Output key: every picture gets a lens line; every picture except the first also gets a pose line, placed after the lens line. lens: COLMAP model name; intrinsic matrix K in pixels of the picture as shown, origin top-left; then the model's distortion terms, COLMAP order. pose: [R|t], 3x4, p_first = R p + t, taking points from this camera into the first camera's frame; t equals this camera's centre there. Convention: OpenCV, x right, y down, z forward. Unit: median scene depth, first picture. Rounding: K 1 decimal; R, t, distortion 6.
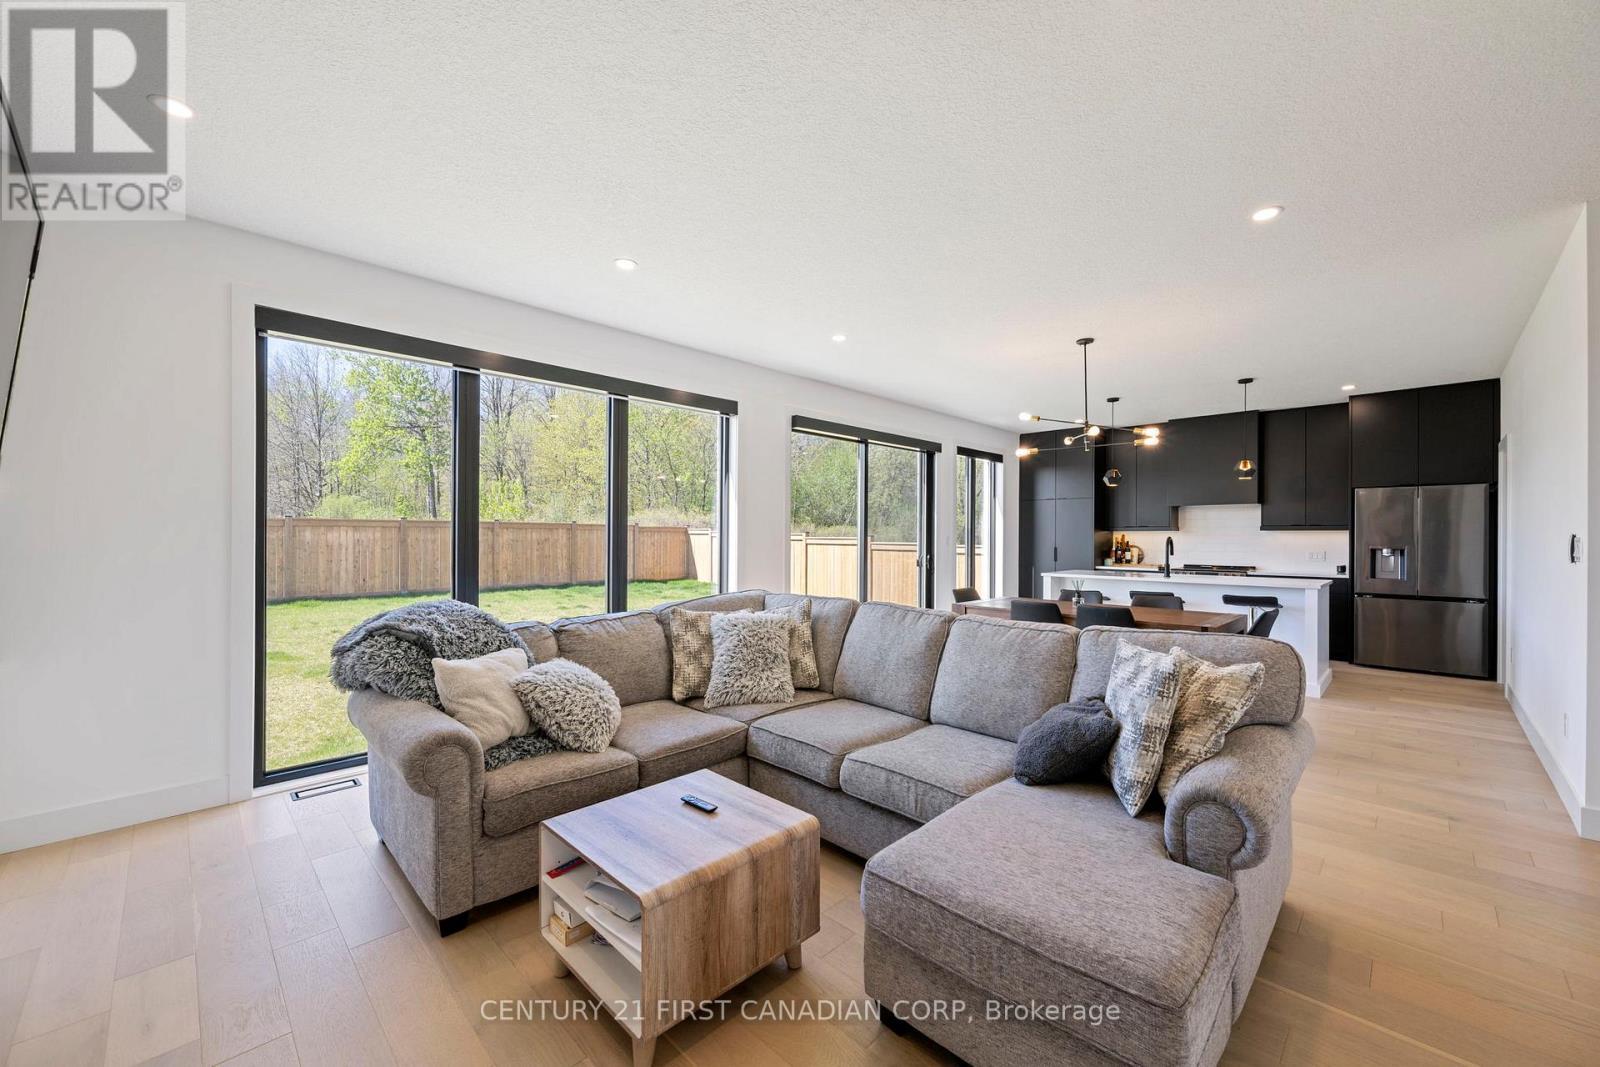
lens RADIAL K [[628.2, 0, 791.8], [0, 628.2, 536.3], [0, 0, 1]] dist [-0.006701, -0.000241]
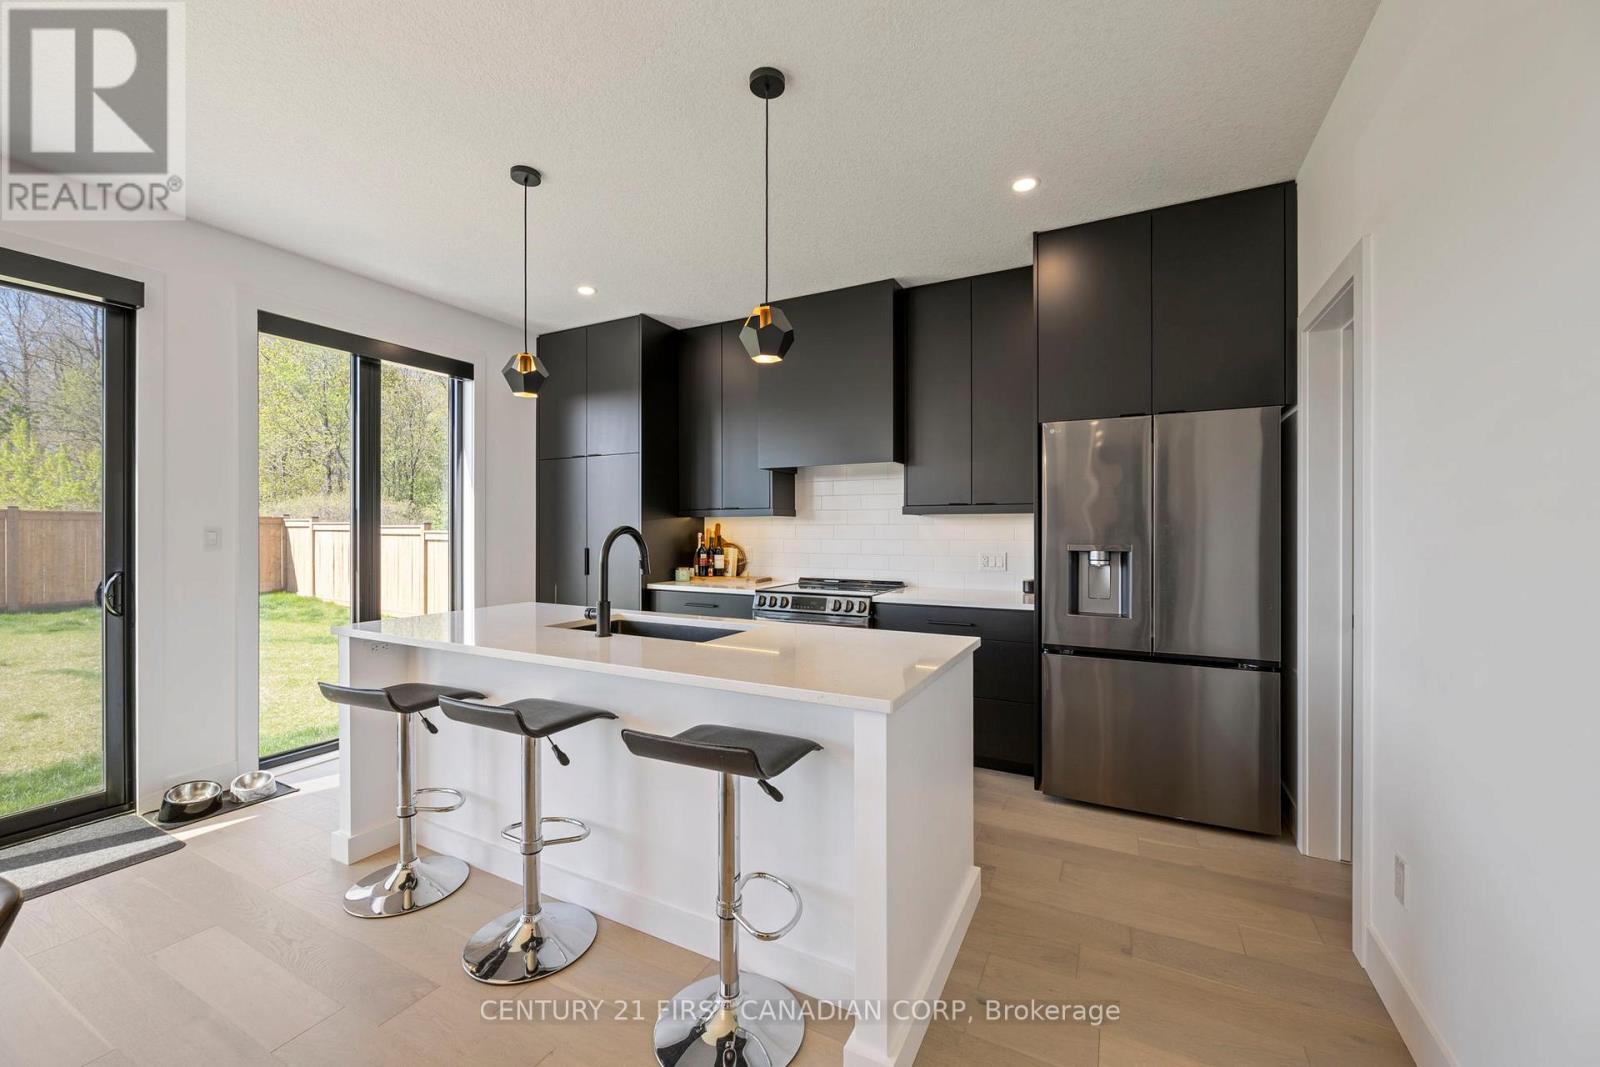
lens RADIAL K [[628.2, 0, 812.2], [0, 628.2, 533.1], [0, 0, 1]] dist [-0.006701, -0.000241]
pose [[0.954306, -0.007595, 0.298736, 0.451470], [0.004960, 0.999942, 0.009578, 0.000803], [-0.298791, -0.007658, 0.954288, 0.456566]]
